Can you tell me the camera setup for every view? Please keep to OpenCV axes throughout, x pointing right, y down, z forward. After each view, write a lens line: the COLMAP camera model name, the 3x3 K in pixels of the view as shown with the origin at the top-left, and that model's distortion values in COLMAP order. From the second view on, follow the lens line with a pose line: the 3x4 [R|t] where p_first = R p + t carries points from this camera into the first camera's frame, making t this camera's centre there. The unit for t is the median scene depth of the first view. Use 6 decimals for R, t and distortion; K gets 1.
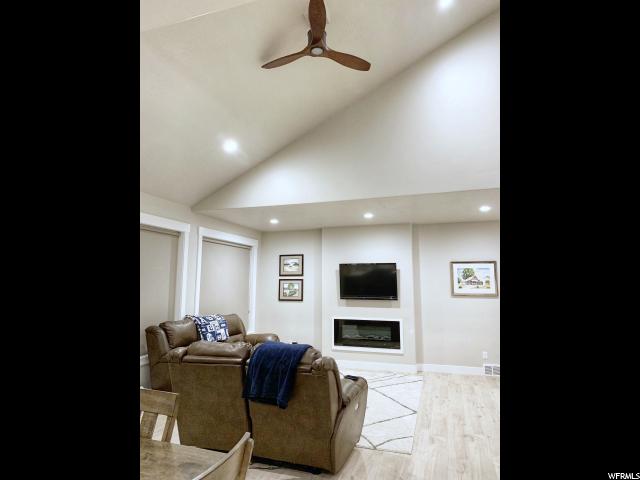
lens RADIAL K [[364.8, 0, 320.0], [0, 364.8, 240.0], [0, 0, 1]] dist [0.021602, -0.001059]
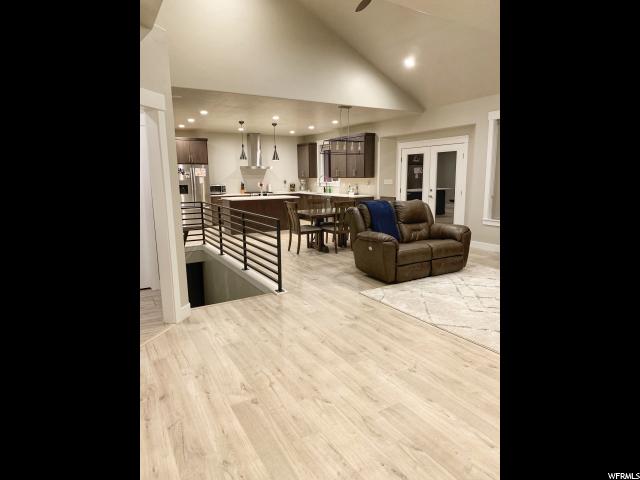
lens RADIAL K [[364.8, 0, 320.0], [0, 364.8, 240.0], [0, 0, 1]] dist [0.021602, -0.001059]
pose [[-0.645090, 0.137019, -0.751721, 0.652272], [0.101276, 0.990443, 0.093622, 0.128248], [0.757365, -0.015736, -0.652802, 0.881294]]
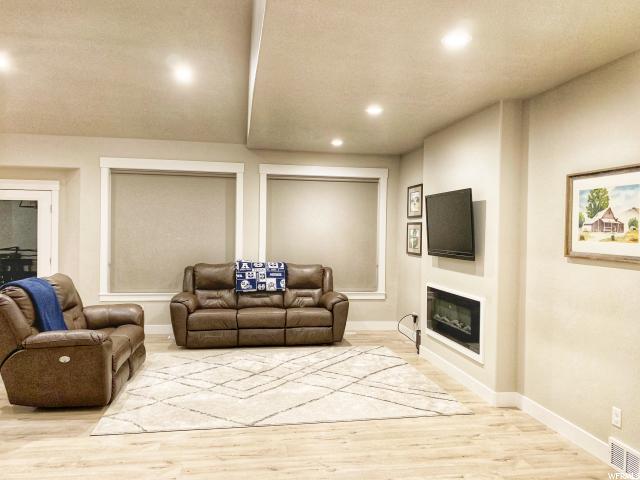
lens RADIAL K [[487.1, 0, 321.7], [0, 487.1, 230.8], [0, 0, 1]] dist [0.057153, -0.078035]
pose [[0.481749, 0.006151, -0.876288, 0.707788], [0.090651, 0.994261, 0.056815, 0.064683], [0.871608, -0.106807, 0.478426, 0.488728]]
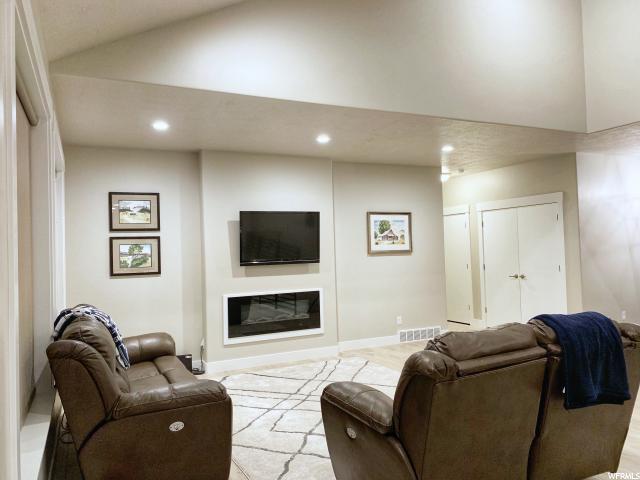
lens RADIAL K [[482.3, 0, 320.0], [0, 482.3, 240.0], [0, 0, 1]] dist [0.107153, -0.000690]
pose [[0.718542, -0.009987, 0.695411, -0.453937], [-0.051142, 0.996431, 0.067153, 0.054767], [-0.693600, -0.083817, 0.715467, 0.311631]]
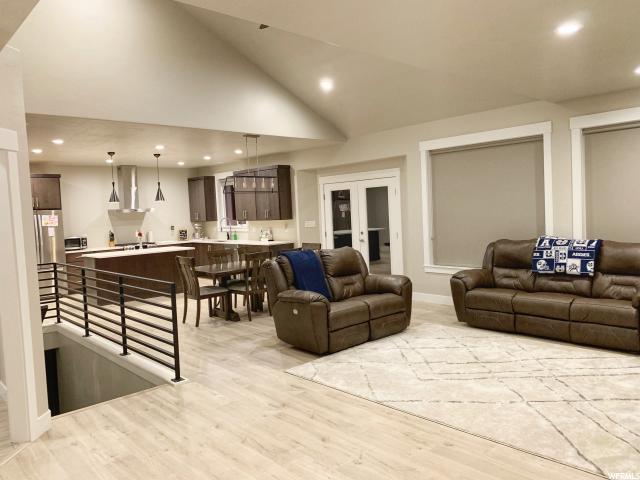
lens RADIAL K [[487.1, 0, 321.7], [0, 487.1, 230.8], [0, 0, 1]] dist [0.057153, -0.078035]
pose [[-0.470603, 0.054519, -0.880659, 0.694801], [0.147549, 0.988898, -0.017627, 0.116375], [0.869921, -0.138236, -0.473422, 0.901698]]
